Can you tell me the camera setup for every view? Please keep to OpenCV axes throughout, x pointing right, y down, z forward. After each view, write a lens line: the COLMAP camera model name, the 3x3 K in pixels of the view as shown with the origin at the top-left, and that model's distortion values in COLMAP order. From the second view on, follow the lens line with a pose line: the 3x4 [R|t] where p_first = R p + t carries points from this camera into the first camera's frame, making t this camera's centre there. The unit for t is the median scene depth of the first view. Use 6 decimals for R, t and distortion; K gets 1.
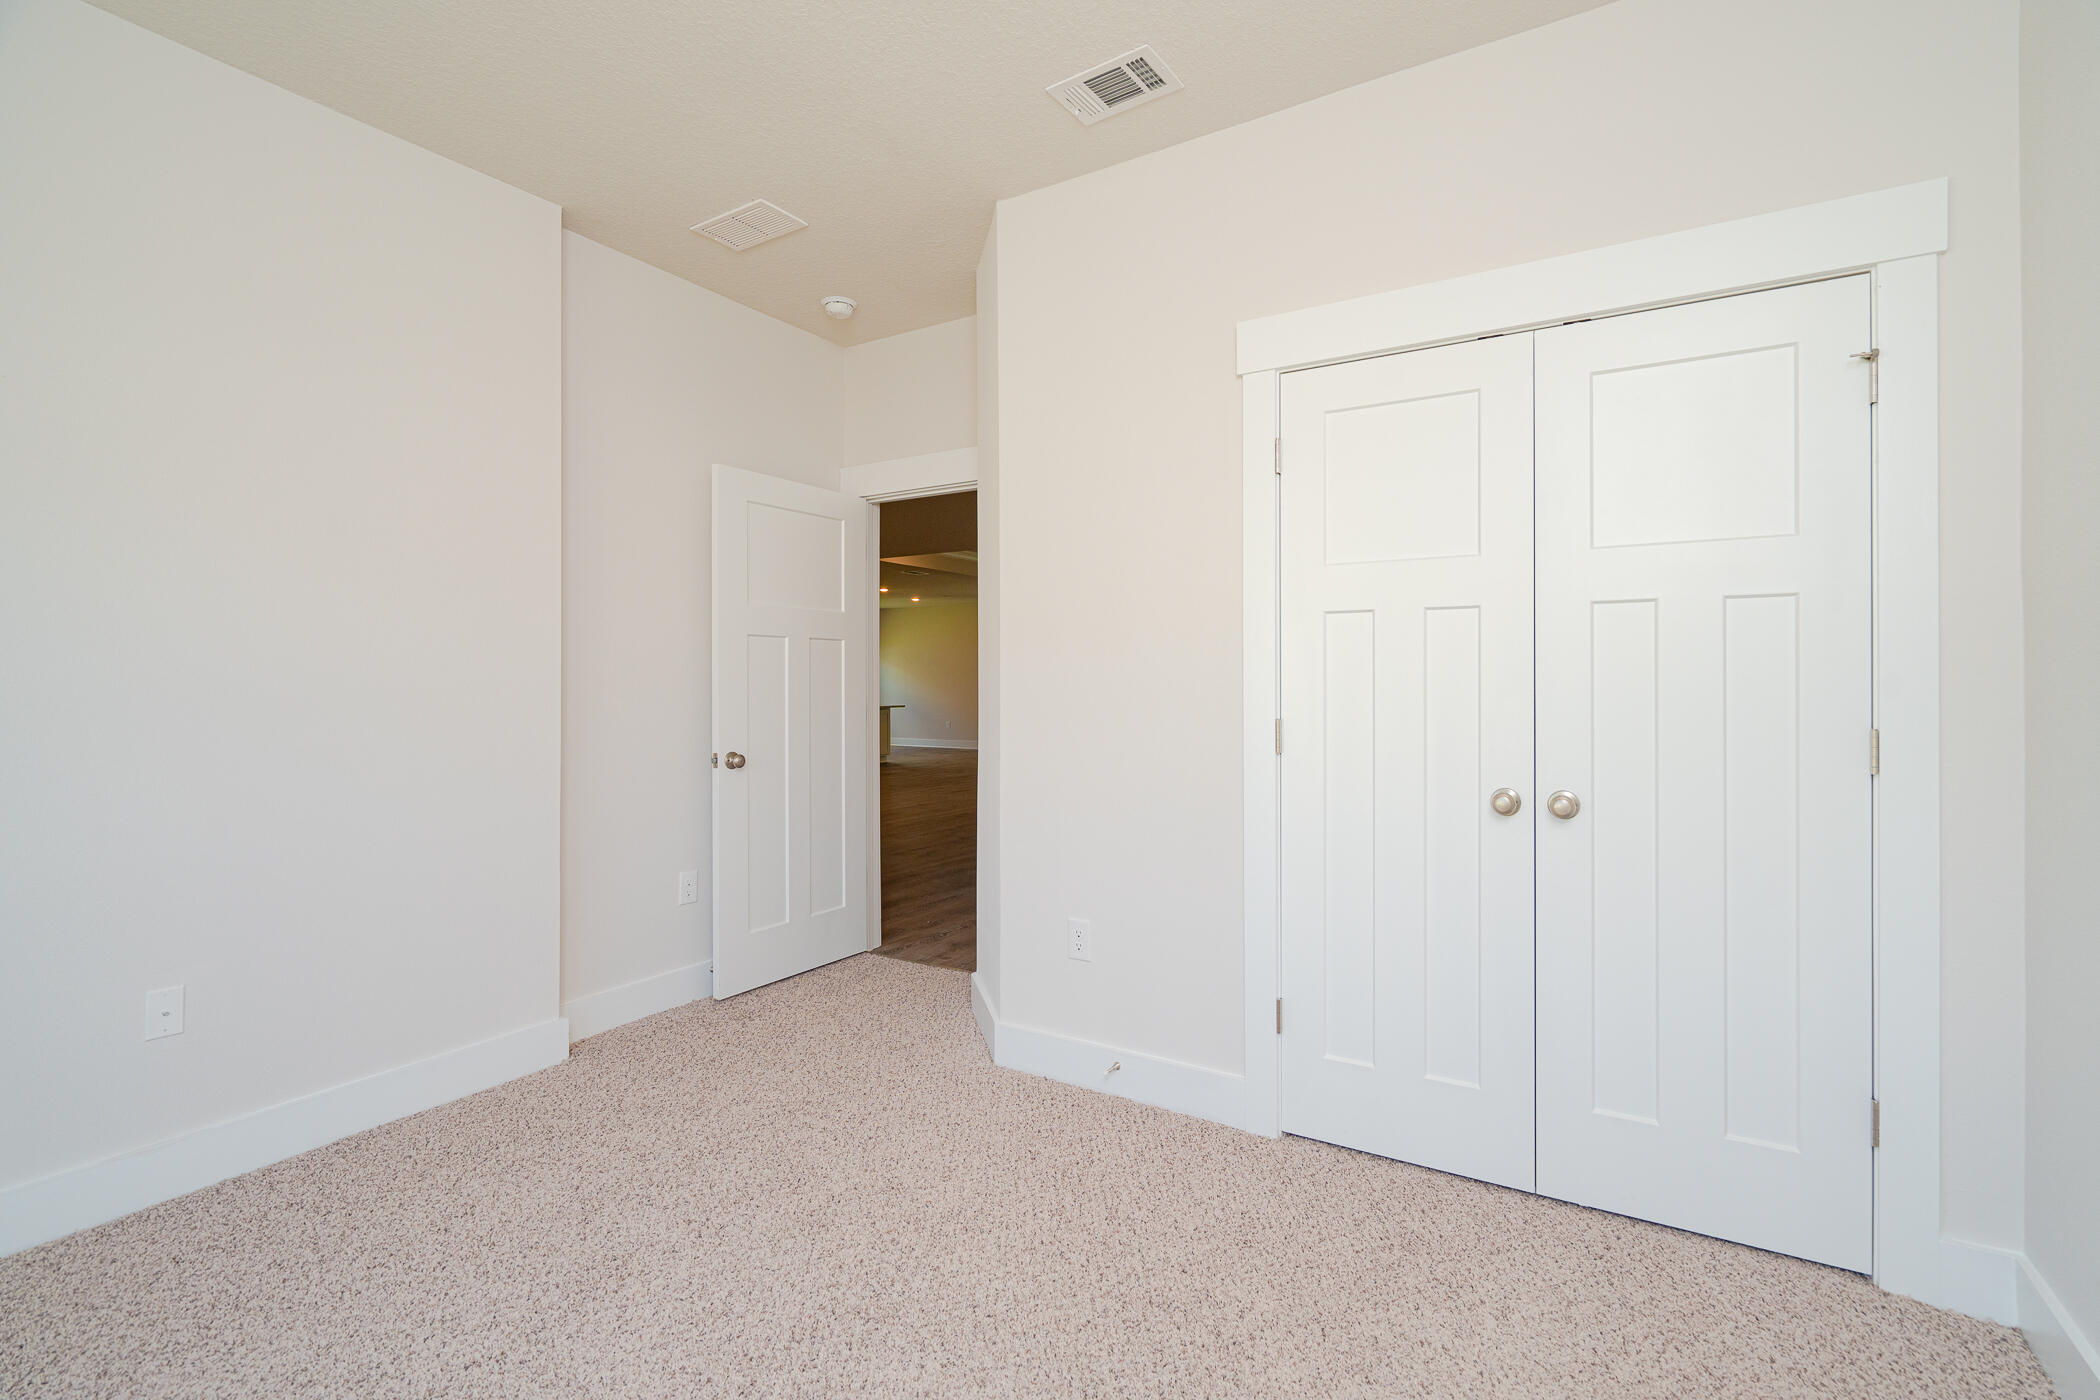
lens RADIAL K [[949.8, 0, 1046.7], [0, 949.8, 693.7], [0, 0, 1]] dist [-0.000963, 0.001040]
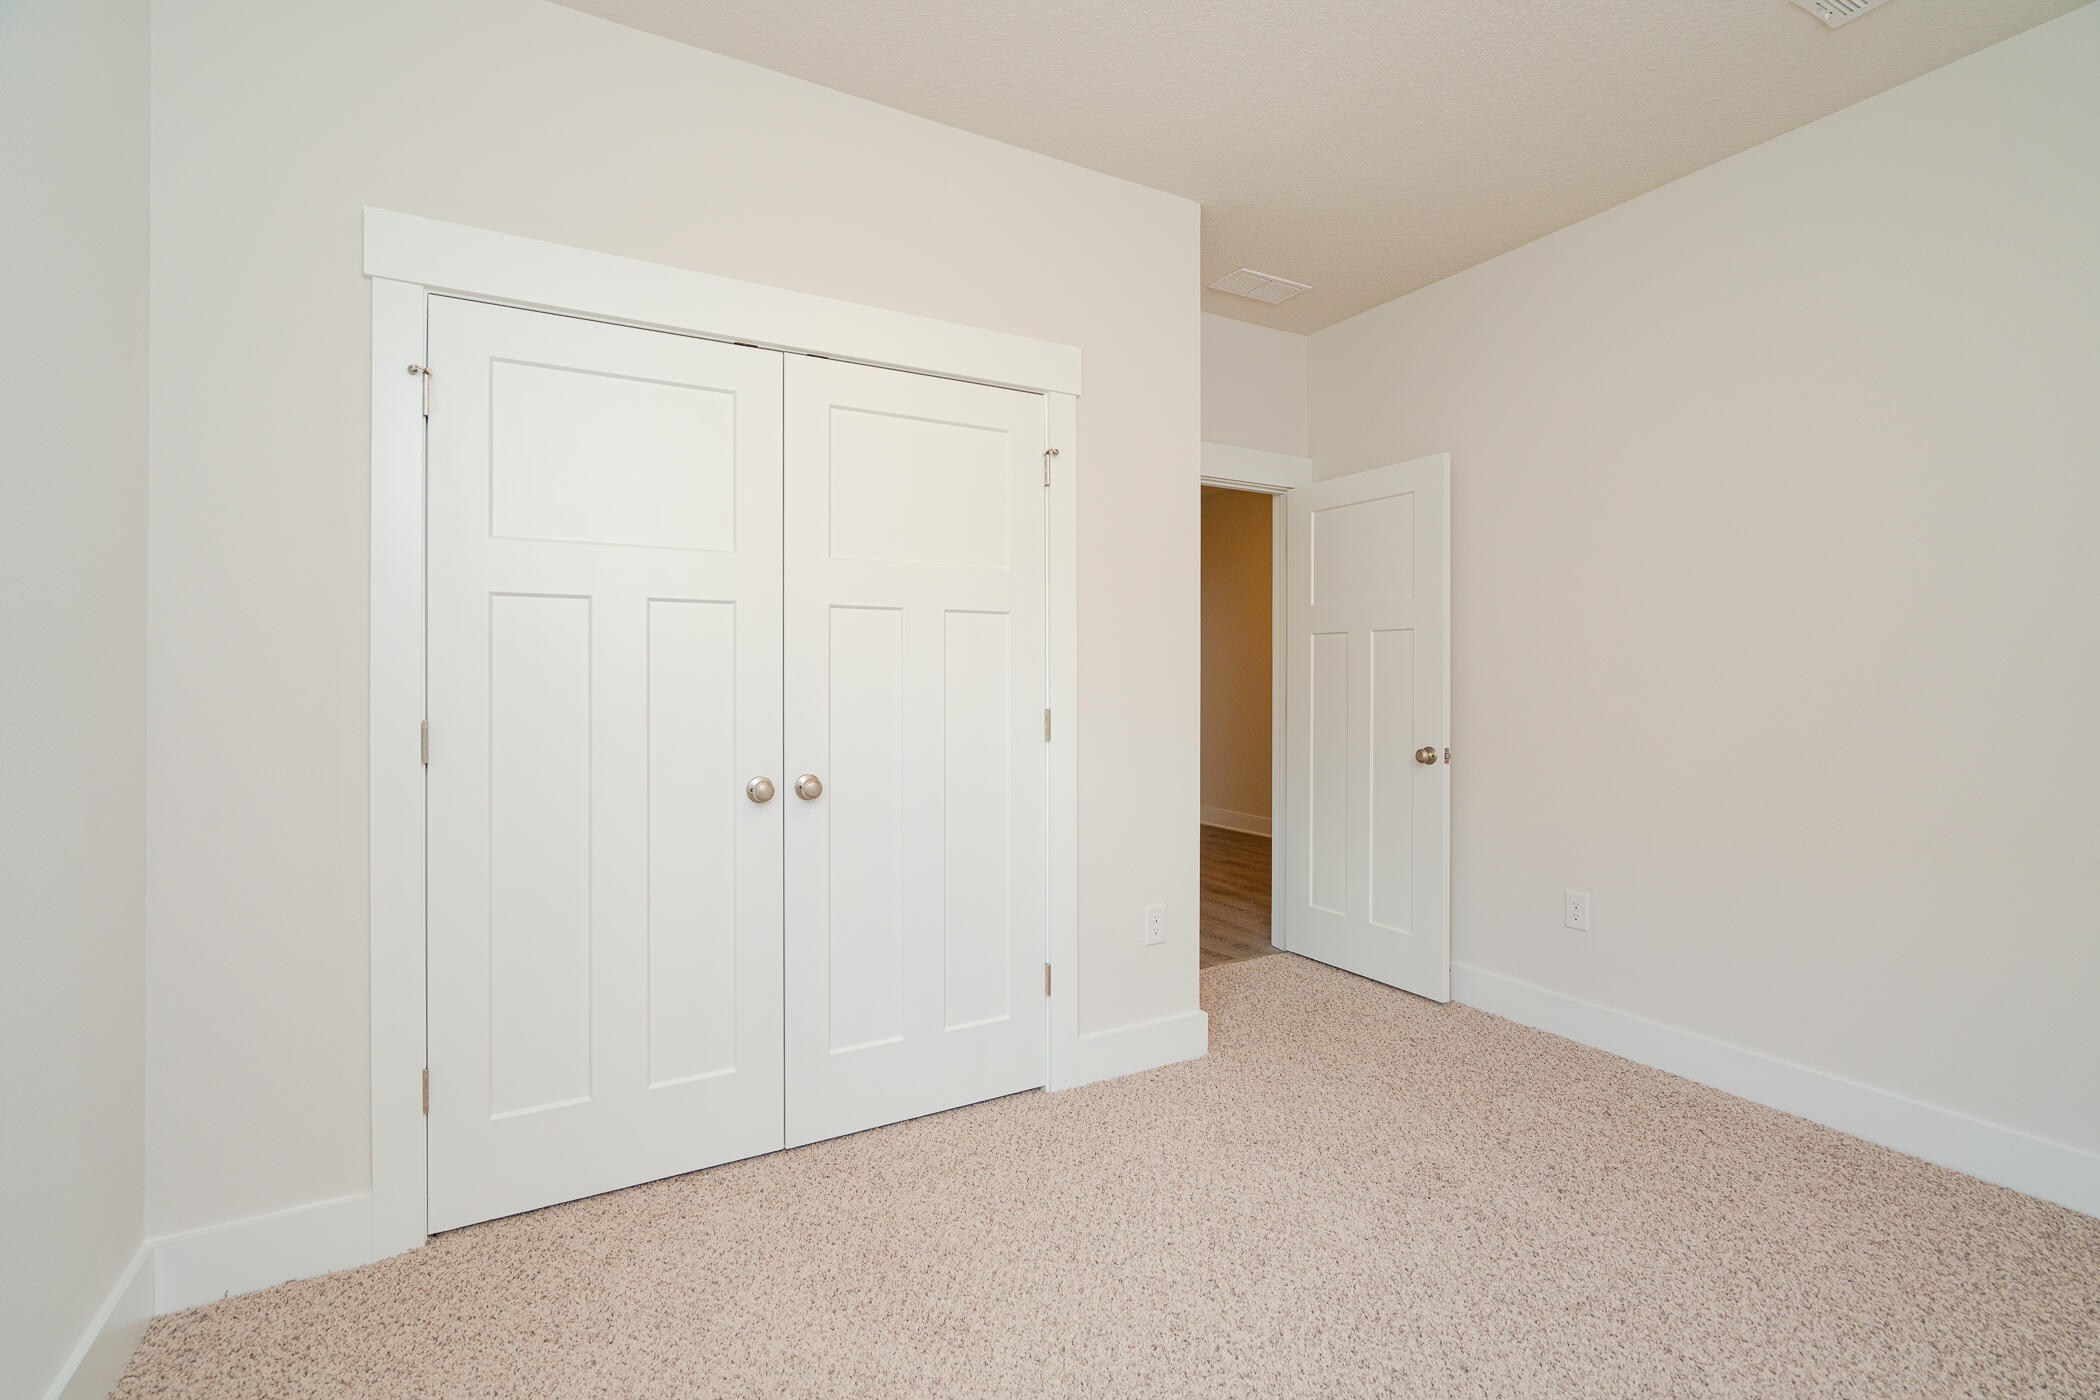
lens RADIAL K [[982.0, 0, 1048.9], [0, 982.0, 686.4], [0, 0, 1]] dist [-0.000851, 0.001076]
pose [[0.479616, -0.007180, 0.877449, -0.284913], [0.009274, 0.999952, 0.003114, -0.001488], [-0.877429, 0.006644, 0.479660, 0.173012]]
